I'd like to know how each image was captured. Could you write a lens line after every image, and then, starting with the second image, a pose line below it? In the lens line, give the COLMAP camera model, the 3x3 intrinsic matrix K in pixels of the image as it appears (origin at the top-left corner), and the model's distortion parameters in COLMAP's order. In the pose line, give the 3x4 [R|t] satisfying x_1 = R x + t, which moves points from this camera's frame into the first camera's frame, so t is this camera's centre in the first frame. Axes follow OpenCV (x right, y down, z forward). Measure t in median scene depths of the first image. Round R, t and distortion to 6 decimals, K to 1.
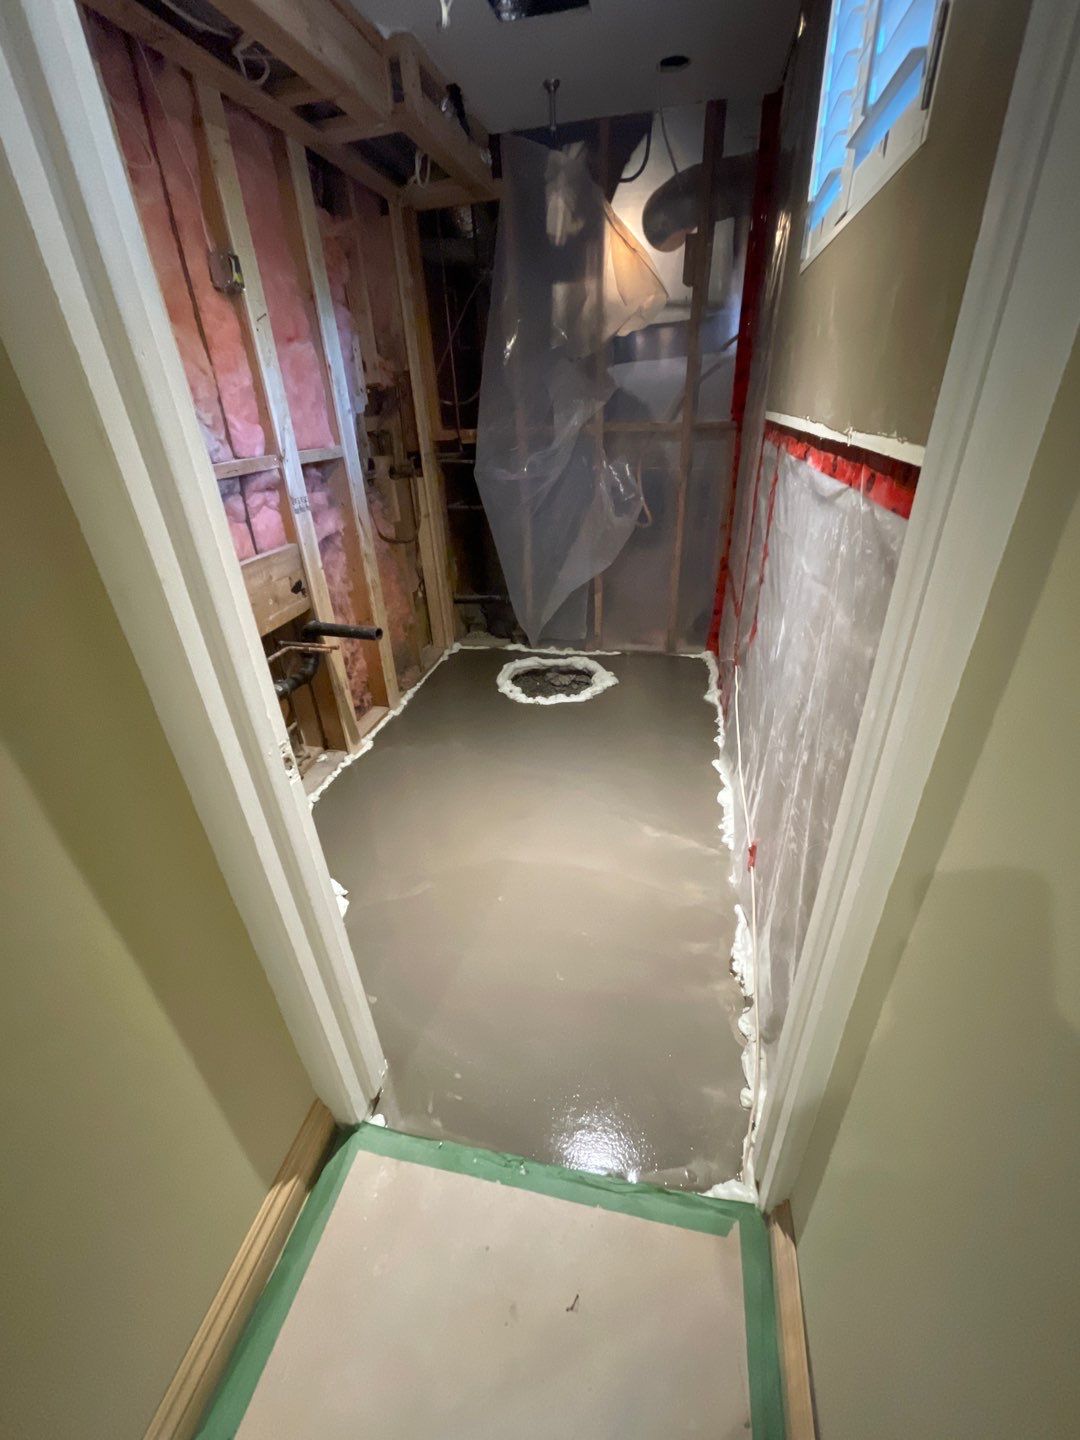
lens RADIAL K [[575.0, 0, 541.8], [0, 575.0, 701.0], [0, 0, 1]] dist [-0.000259, 0.000451]
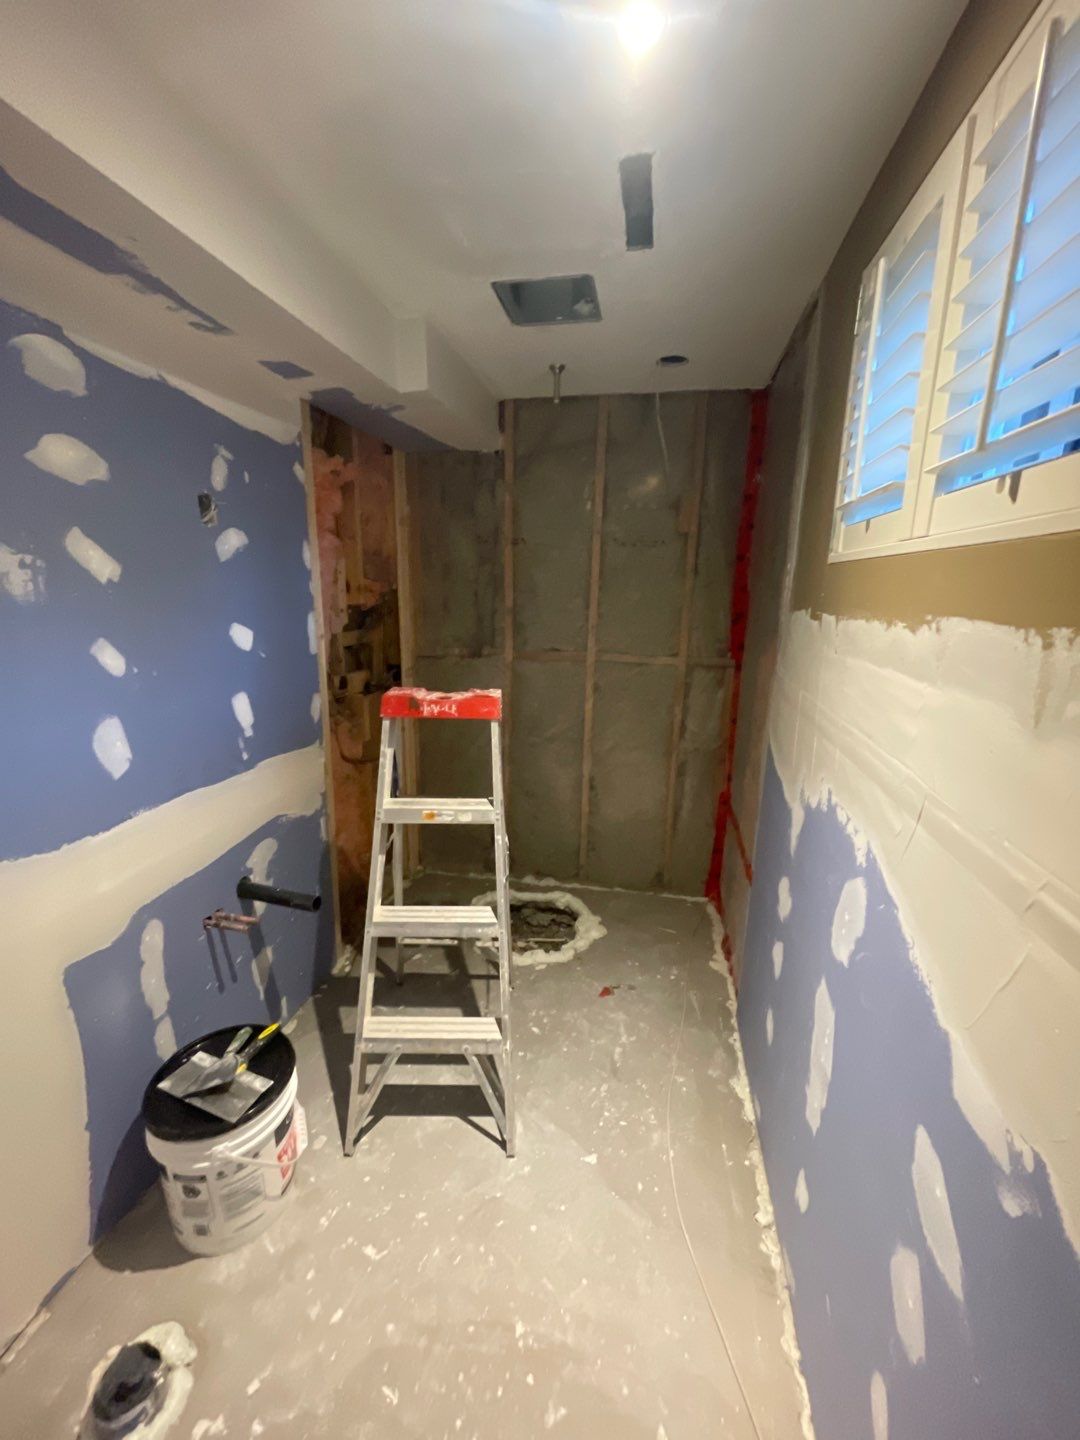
lens RADIAL K [[578.7, 0, 544.3], [0, 578.7, 714.5], [0, 0, 1]] dist [-0.014329, -0.000094]
pose [[0.998038, 0.054567, 0.030710, -0.002295], [-0.044752, 0.964656, -0.259684, -0.130355], [-0.043795, 0.257800, 0.965205, 0.105433]]
